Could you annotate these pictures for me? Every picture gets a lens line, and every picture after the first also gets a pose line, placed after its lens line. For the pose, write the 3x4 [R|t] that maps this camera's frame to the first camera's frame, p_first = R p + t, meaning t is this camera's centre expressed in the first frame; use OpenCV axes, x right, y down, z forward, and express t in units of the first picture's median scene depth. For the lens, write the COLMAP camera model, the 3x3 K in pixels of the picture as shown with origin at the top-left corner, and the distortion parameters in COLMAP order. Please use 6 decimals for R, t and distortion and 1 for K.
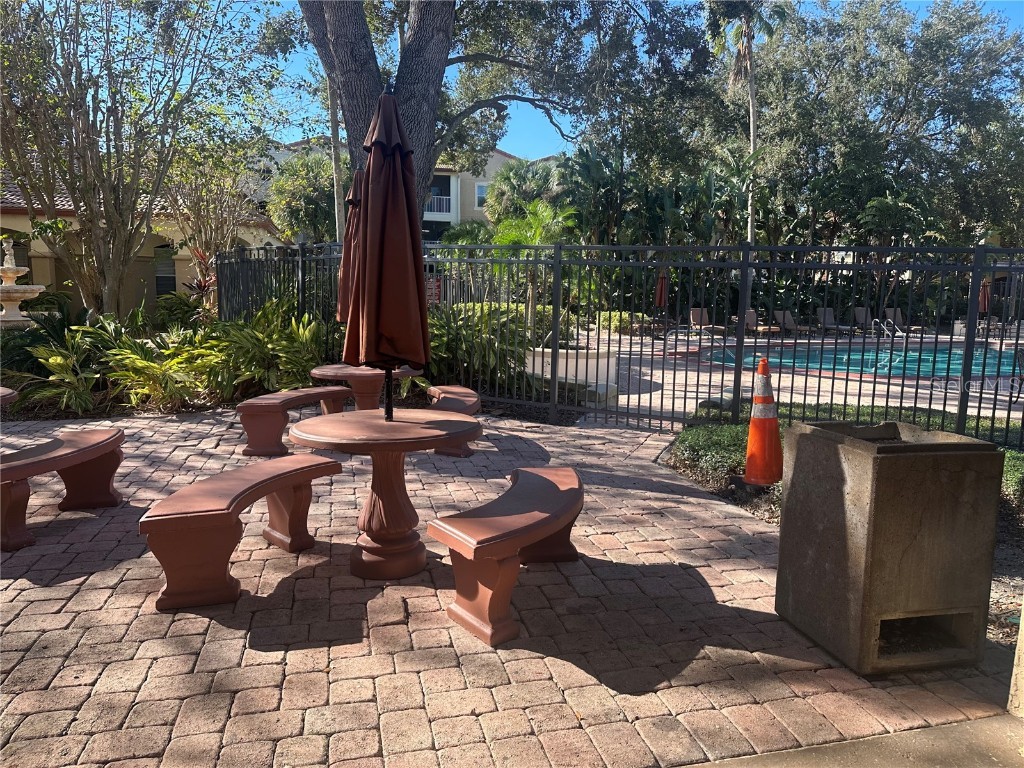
lens RADIAL K [[707.0, 0, 512.0], [0, 707.0, 384.0], [0, 0, 1]] dist [0.002609, -0.029464]
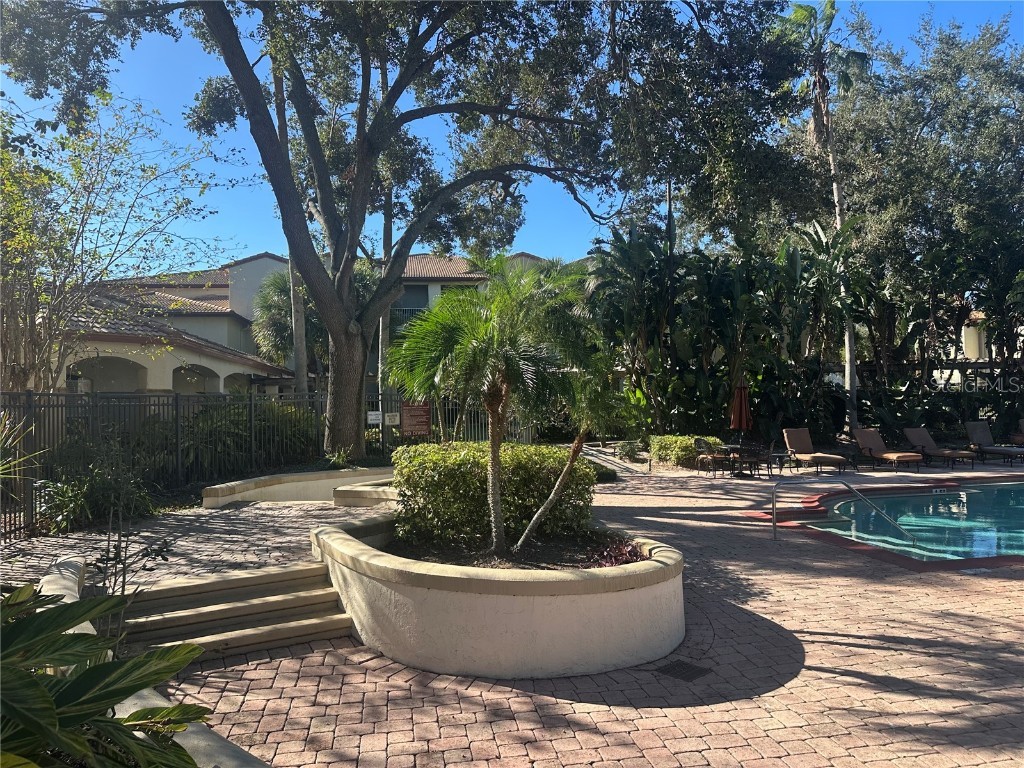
lens RADIAL K [[707.0, 0, 512.0], [0, 707.0, 384.0], [0, 0, 1]] dist [0.002609, -0.029464]
pose [[0.993947, -0.050003, -0.097823, 0.047872], [0.031882, 0.983383, -0.178719, -0.027350], [0.105134, 0.174519, 0.979025, 0.238574]]
